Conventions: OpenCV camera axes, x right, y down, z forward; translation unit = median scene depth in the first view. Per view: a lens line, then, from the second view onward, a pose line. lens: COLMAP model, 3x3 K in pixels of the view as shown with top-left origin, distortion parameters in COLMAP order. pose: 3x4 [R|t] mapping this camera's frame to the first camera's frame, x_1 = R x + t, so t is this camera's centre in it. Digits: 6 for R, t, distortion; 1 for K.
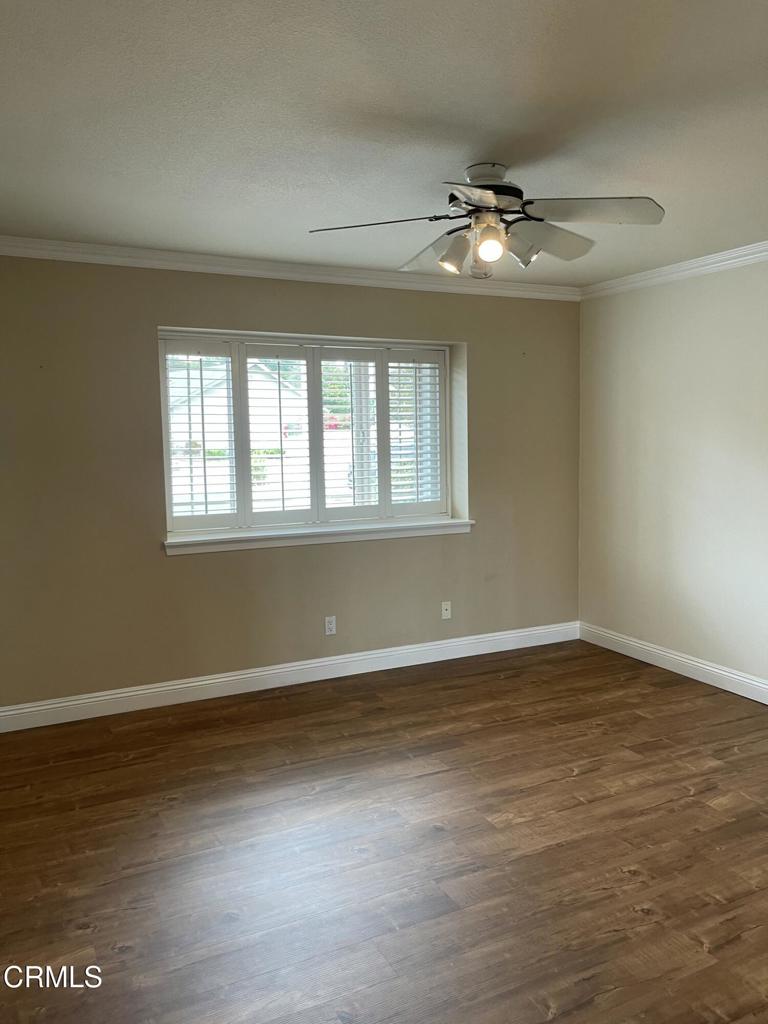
lens RADIAL K [[781.8, 0, 383.0], [0, 781.8, 514.4], [0, 0, 1]] dist [0.000819, -0.029286]
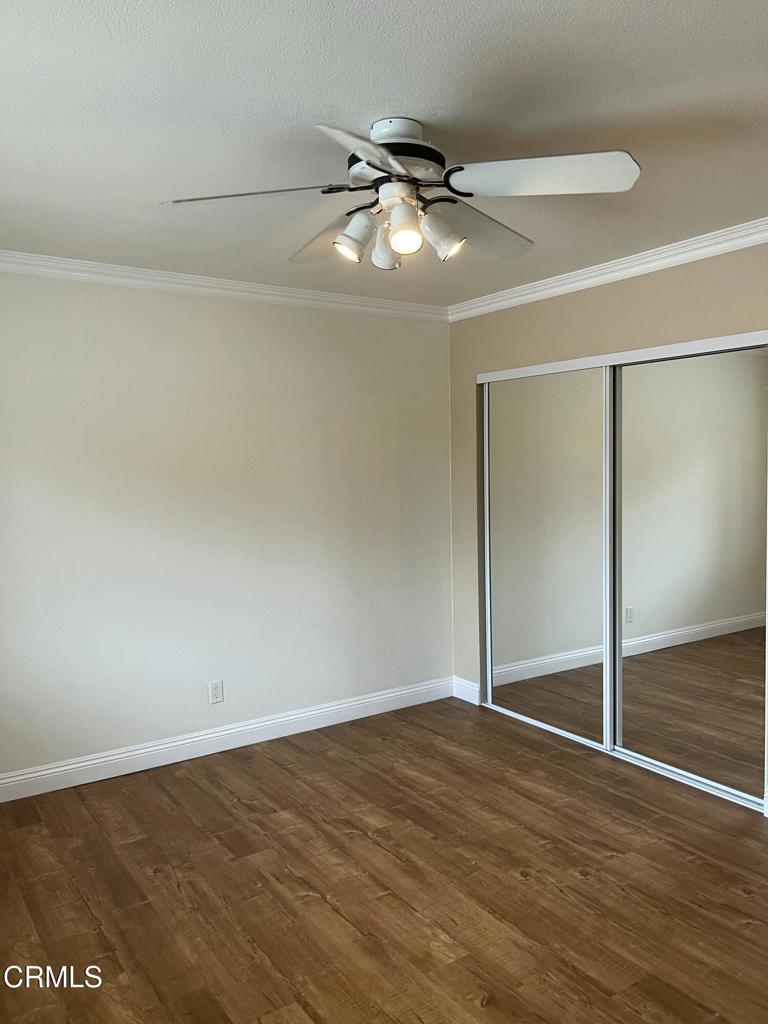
lens RADIAL K [[781.8, 0, 379.4], [0, 781.8, 512.0], [0, 0, 1]] dist [0.000819, -0.029286]
pose [[-0.123333, -0.058469, 0.990641, -0.560427], [0.125772, 0.989292, 0.074048, -0.116613], [-0.984363, 0.133728, -0.114659, 1.006519]]
